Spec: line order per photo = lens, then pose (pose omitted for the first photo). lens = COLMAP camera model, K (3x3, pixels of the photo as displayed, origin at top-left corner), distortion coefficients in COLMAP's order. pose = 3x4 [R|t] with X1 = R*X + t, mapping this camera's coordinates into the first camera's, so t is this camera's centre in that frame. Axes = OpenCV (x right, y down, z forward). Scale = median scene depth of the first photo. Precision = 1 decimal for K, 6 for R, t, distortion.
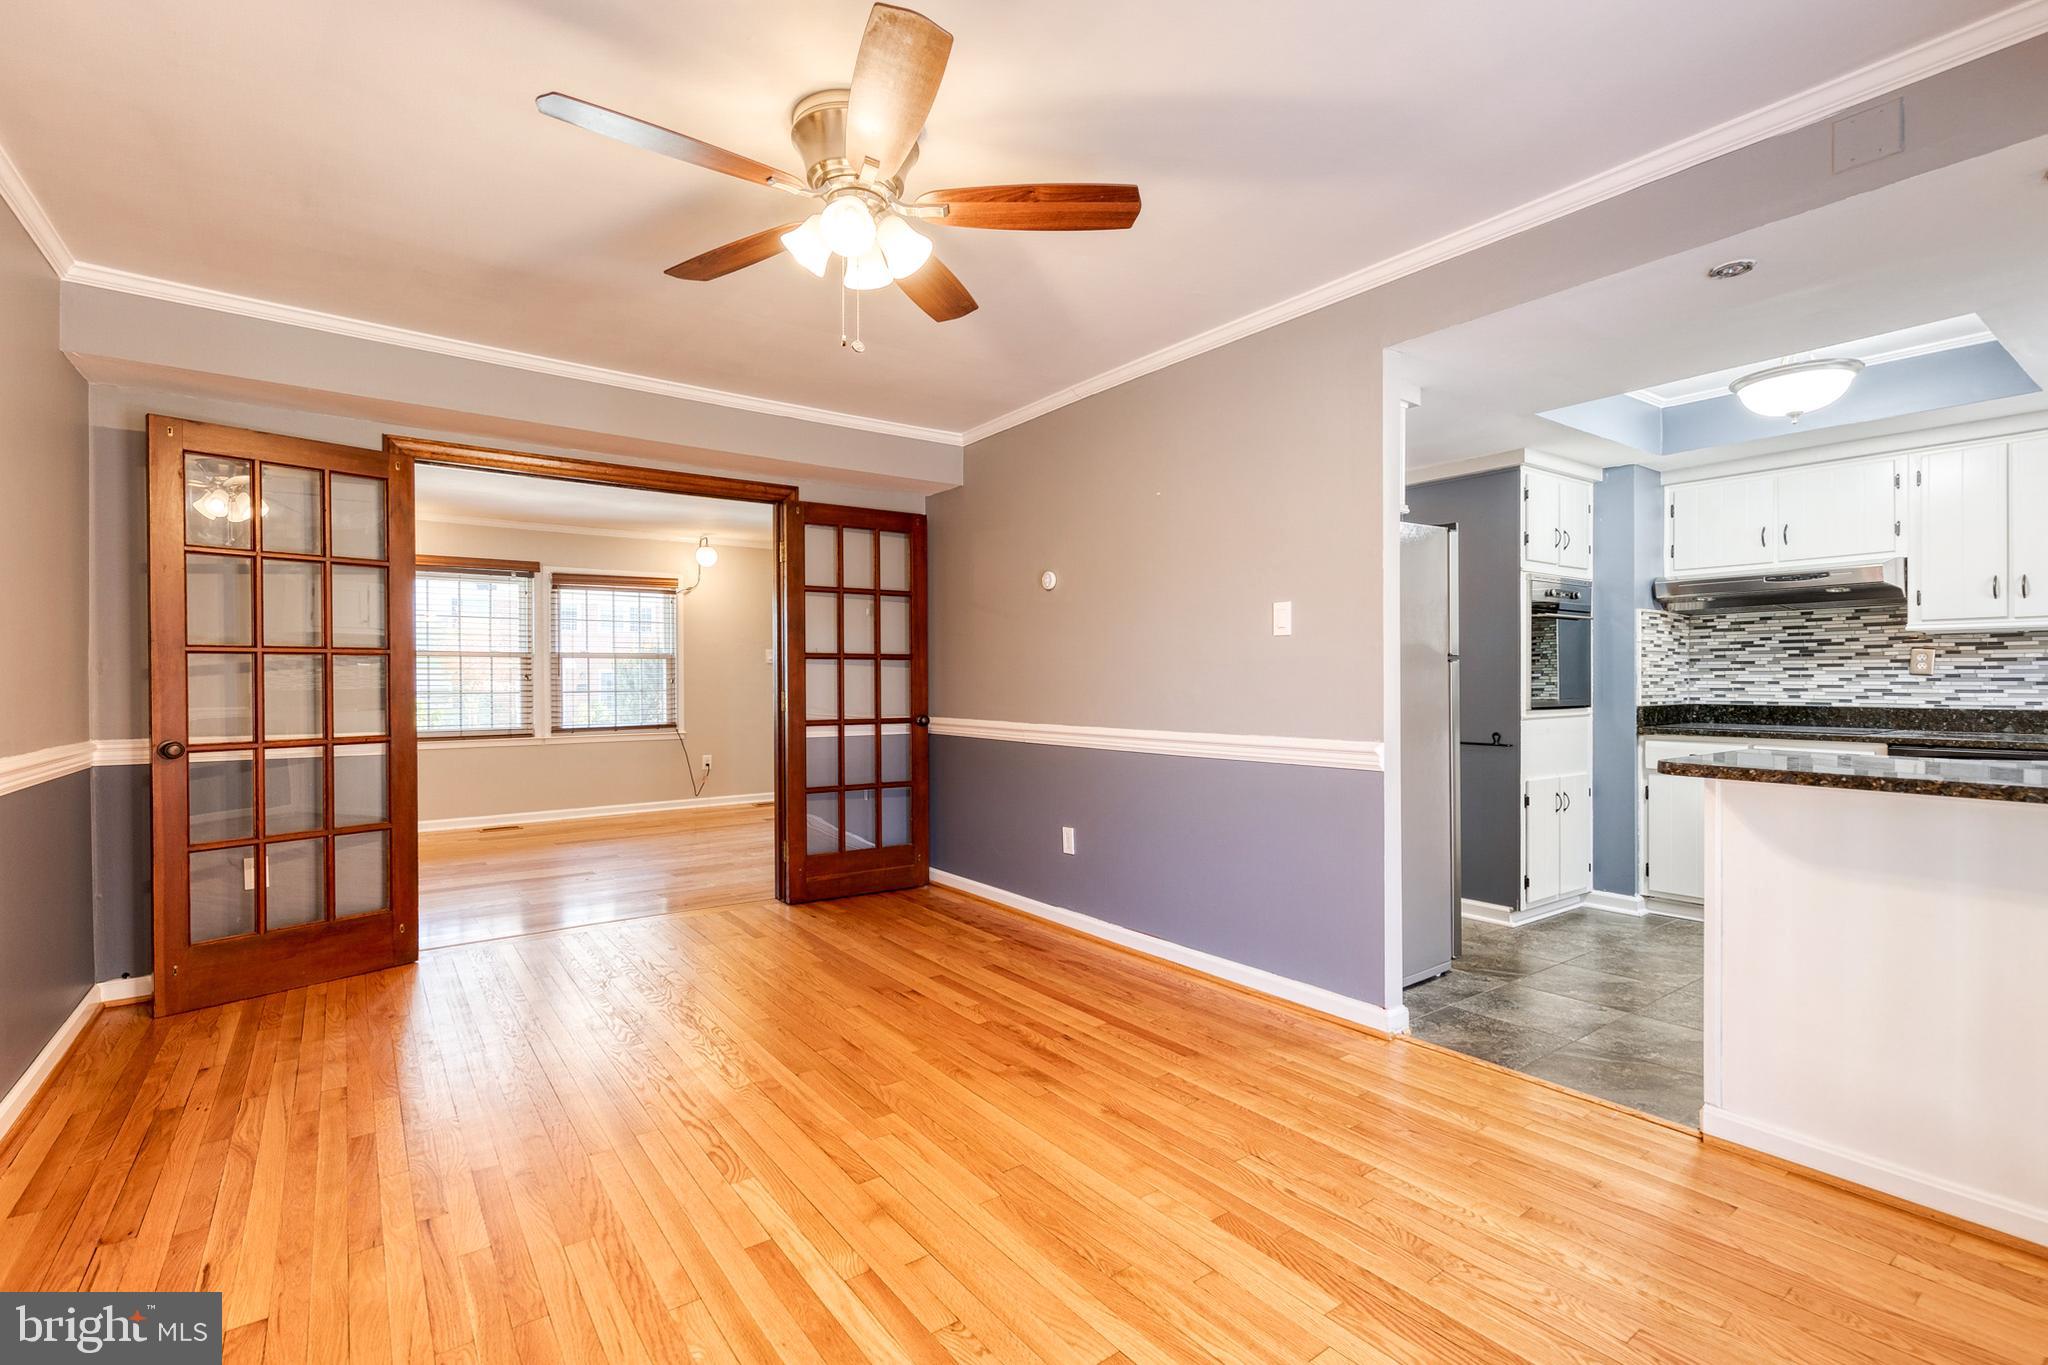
lens RADIAL K [[927.4, 0, 1044.1], [0, 927.4, 683.7], [0, 0, 1]] dist [0.003030, -0.000154]
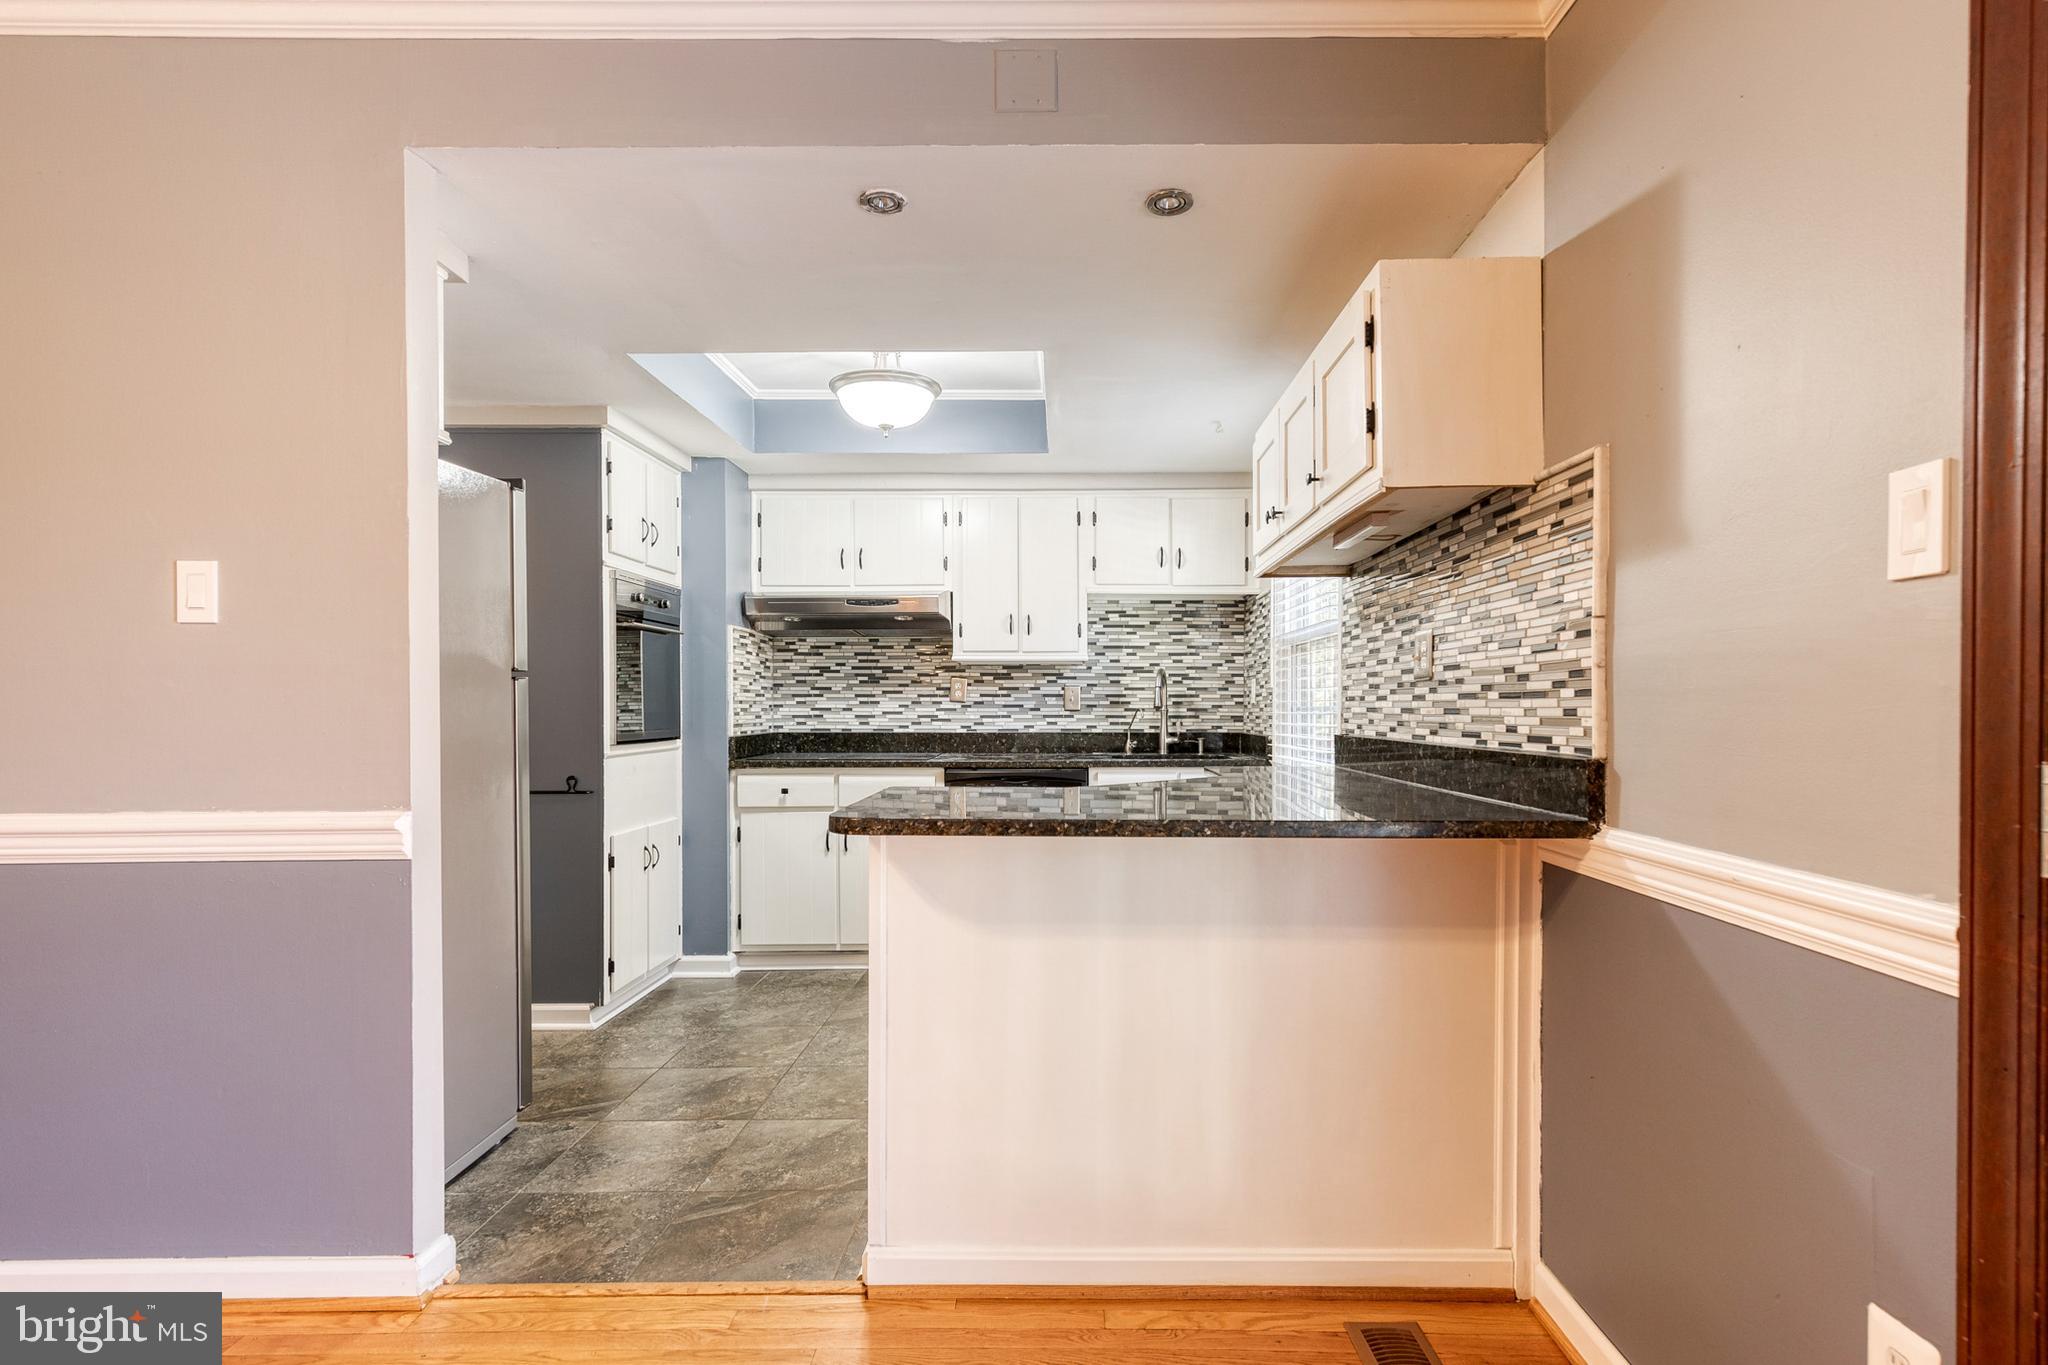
lens RADIAL K [[1021.6, 0, 1053.2], [0, 1021.6, 711.6], [0, 0, 1]] dist [0.010948, -0.000636]
pose [[0.606567, -0.003202, 0.795026, 0.061694], [0.002880, 0.999994, 0.001831, -0.000151], [-0.795027, 0.001179, 0.606573, 0.180816]]
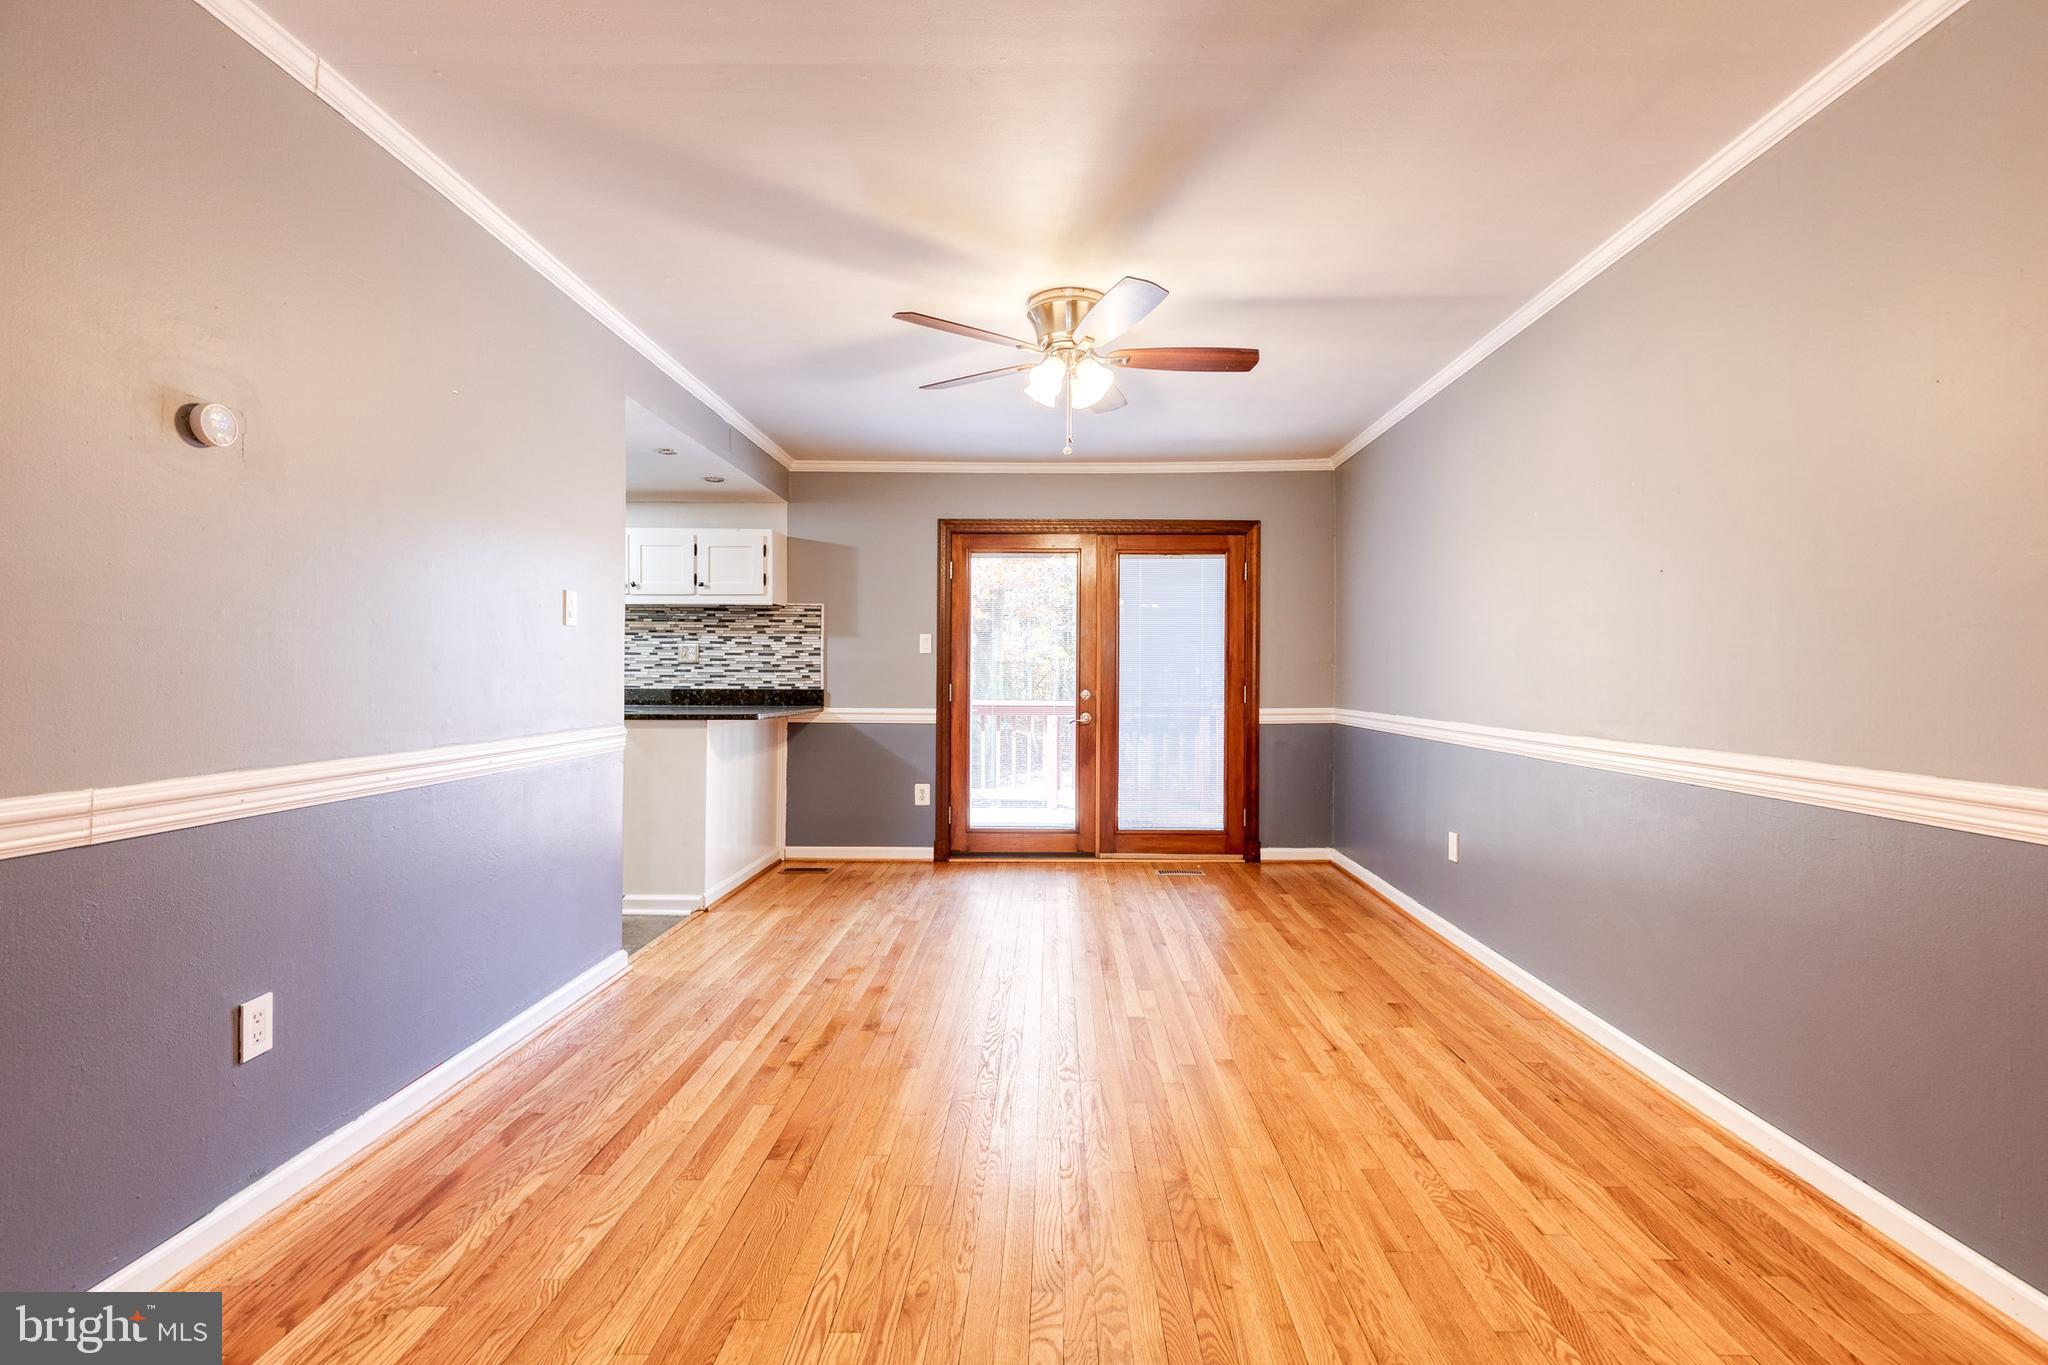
lens RADIAL K [[929.0, 0, 1041.8], [0, 929.0, 670.0], [0, 0, 1]] dist [0.008845, -0.000400]
pose [[-0.791525, 0.002256, 0.611133, -0.530117], [-0.001141, 0.999986, -0.005169, -0.001395], [-0.611136, -0.004789, -0.791511, 1.083640]]
